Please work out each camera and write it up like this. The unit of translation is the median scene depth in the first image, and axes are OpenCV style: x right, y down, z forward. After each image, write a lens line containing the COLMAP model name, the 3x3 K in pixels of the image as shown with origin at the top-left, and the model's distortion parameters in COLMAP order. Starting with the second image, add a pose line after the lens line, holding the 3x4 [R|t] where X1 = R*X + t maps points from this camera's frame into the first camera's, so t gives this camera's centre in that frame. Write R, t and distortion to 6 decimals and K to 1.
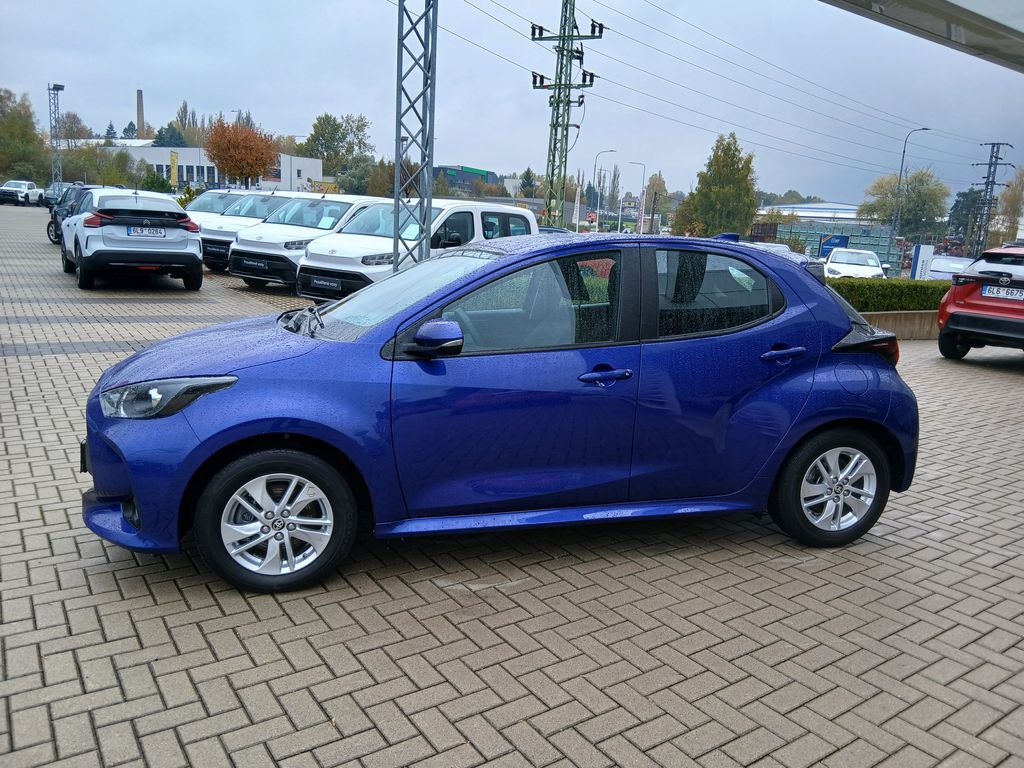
lens RADIAL K [[768.1, 0, 507.9], [0, 768.1, 383.2], [0, 0, 1]] dist [0.107732, -0.175853]
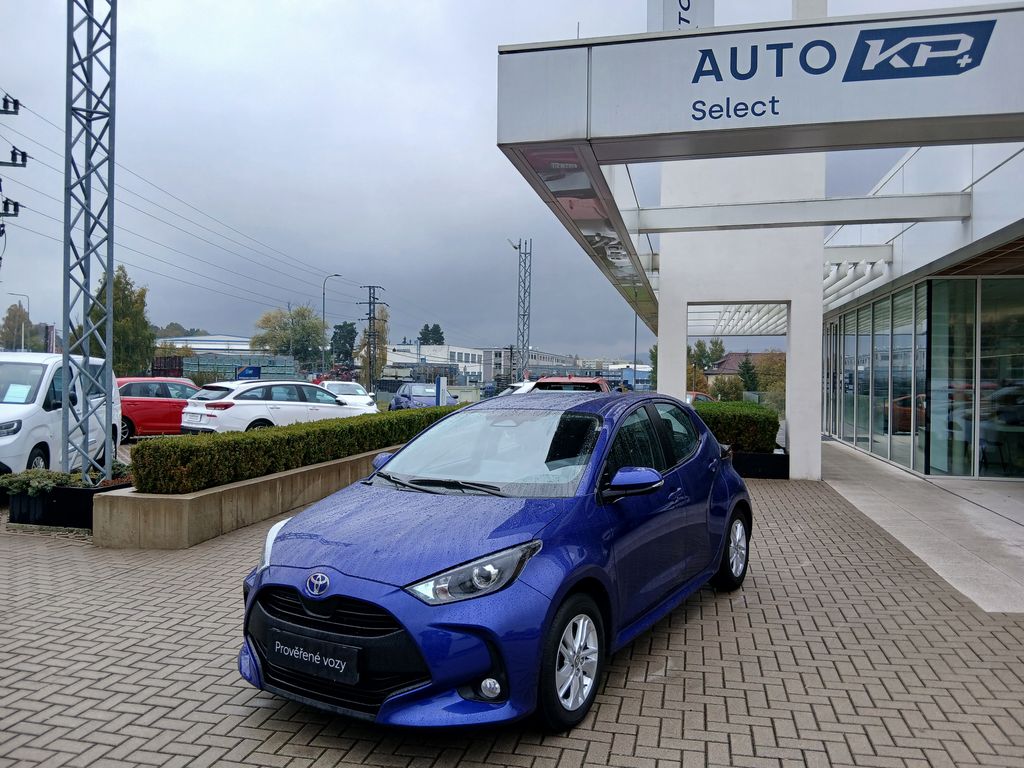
lens RADIAL K [[772.7, 0, 515.0], [0, 772.7, 385.3], [0, 0, 1]] dist [0.110929, -0.186445]
pose [[0.731809, -0.058493, 0.678994, -1.120688], [0.167824, 0.981096, -0.096360, -0.126393], [-0.660522, 0.184469, 0.727792, 0.127259]]
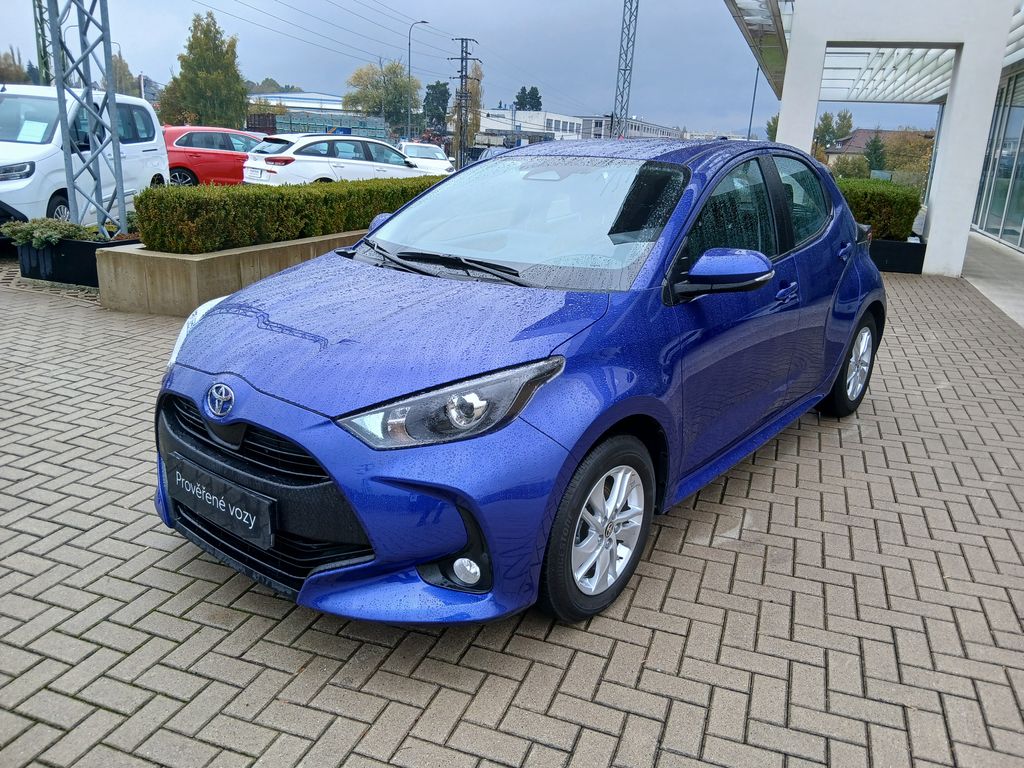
lens RADIAL K [[772.7, 0, 515.0], [0, 772.7, 385.3], [0, 0, 1]] dist [0.110929, -0.186445]
pose [[0.810974, -0.193045, 0.552318, -0.774905], [0.119419, 0.978742, 0.166744, -0.106998], [-0.572766, -0.069268, 0.816787, 0.406368]]
